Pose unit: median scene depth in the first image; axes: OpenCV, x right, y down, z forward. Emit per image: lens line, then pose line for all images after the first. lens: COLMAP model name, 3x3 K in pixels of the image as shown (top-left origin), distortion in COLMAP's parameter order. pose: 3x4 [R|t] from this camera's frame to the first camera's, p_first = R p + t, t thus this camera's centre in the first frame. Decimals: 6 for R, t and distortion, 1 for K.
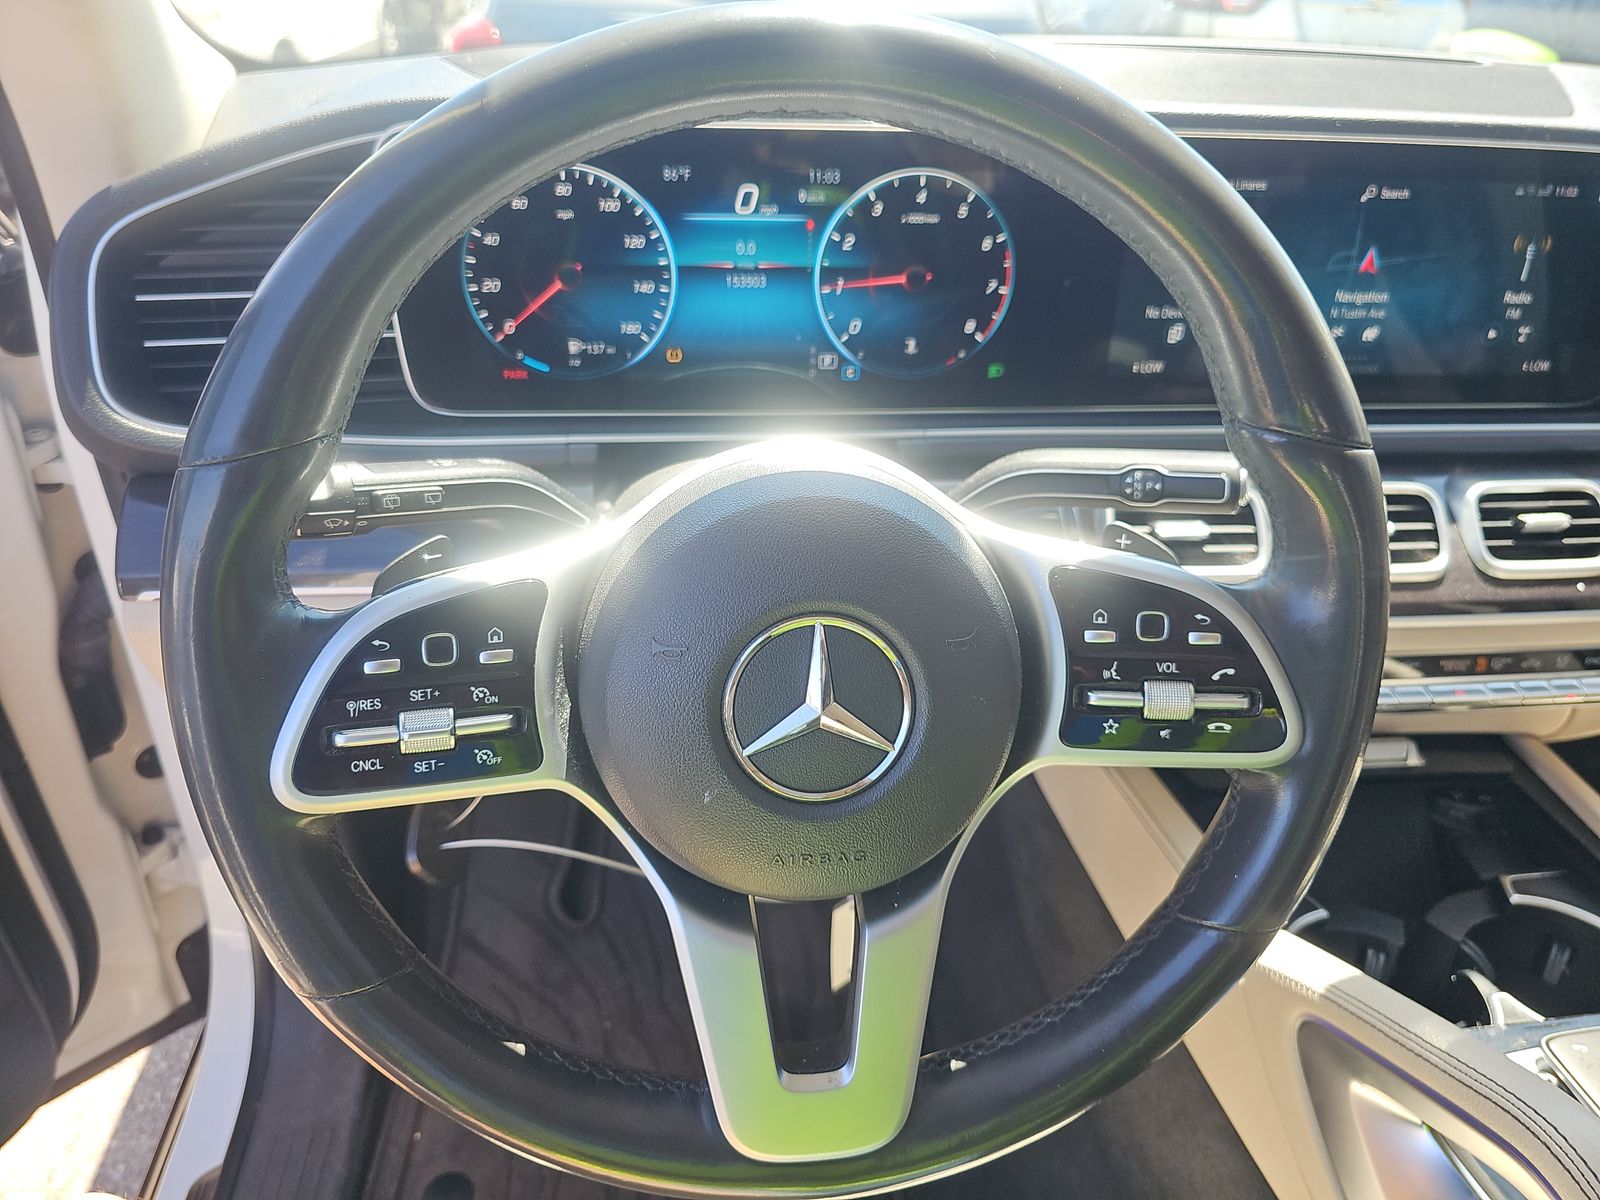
lens RADIAL K [[1088.3, 0, 828.2], [0, 1088.3, 601.1], [0, 0, 1]] dist [0.004504, -0.002432]
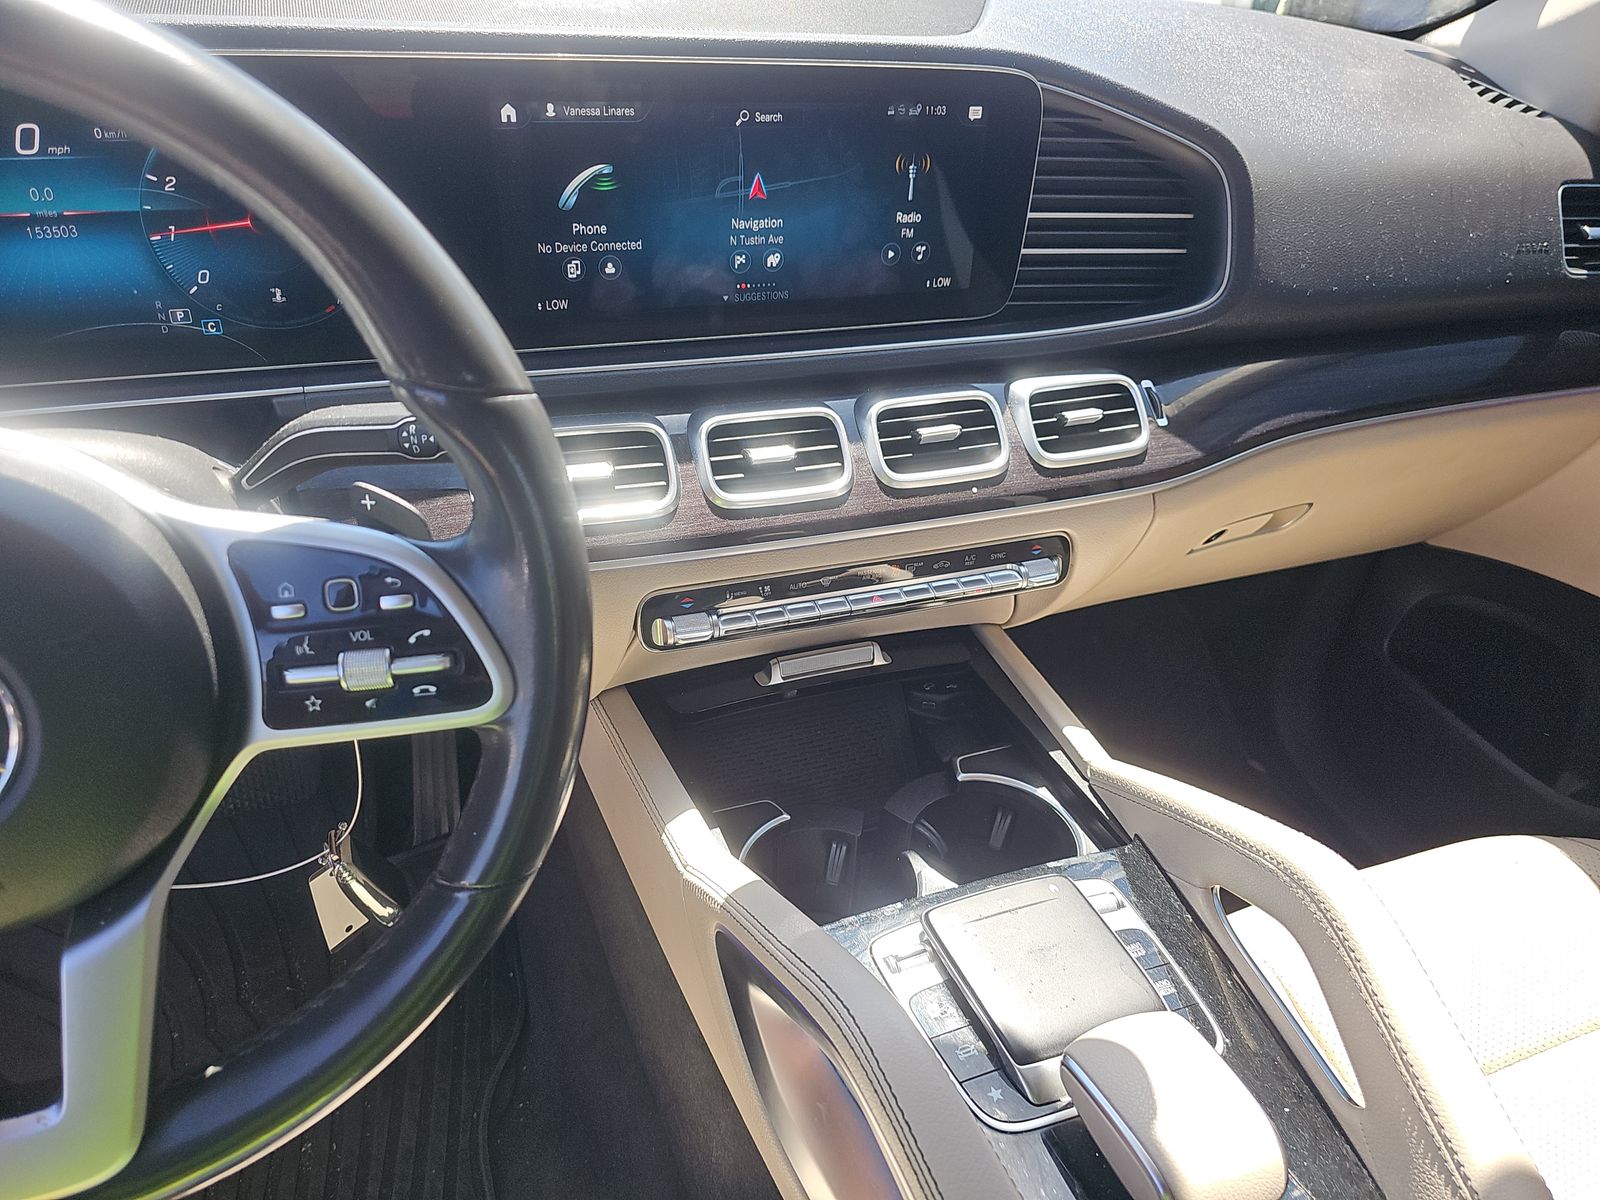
lens RADIAL K [[1054.4, 0, 800.0], [0, 1054.4, 600.0], [0, 0, 1]] dist [0.071342, -0.065523]
pose [[0.973896, -0.112819, 0.196973, 0.316324], [0.099074, 0.991992, 0.078329, -0.003786], [-0.204233, -0.056769, 0.977275, 0.000380]]
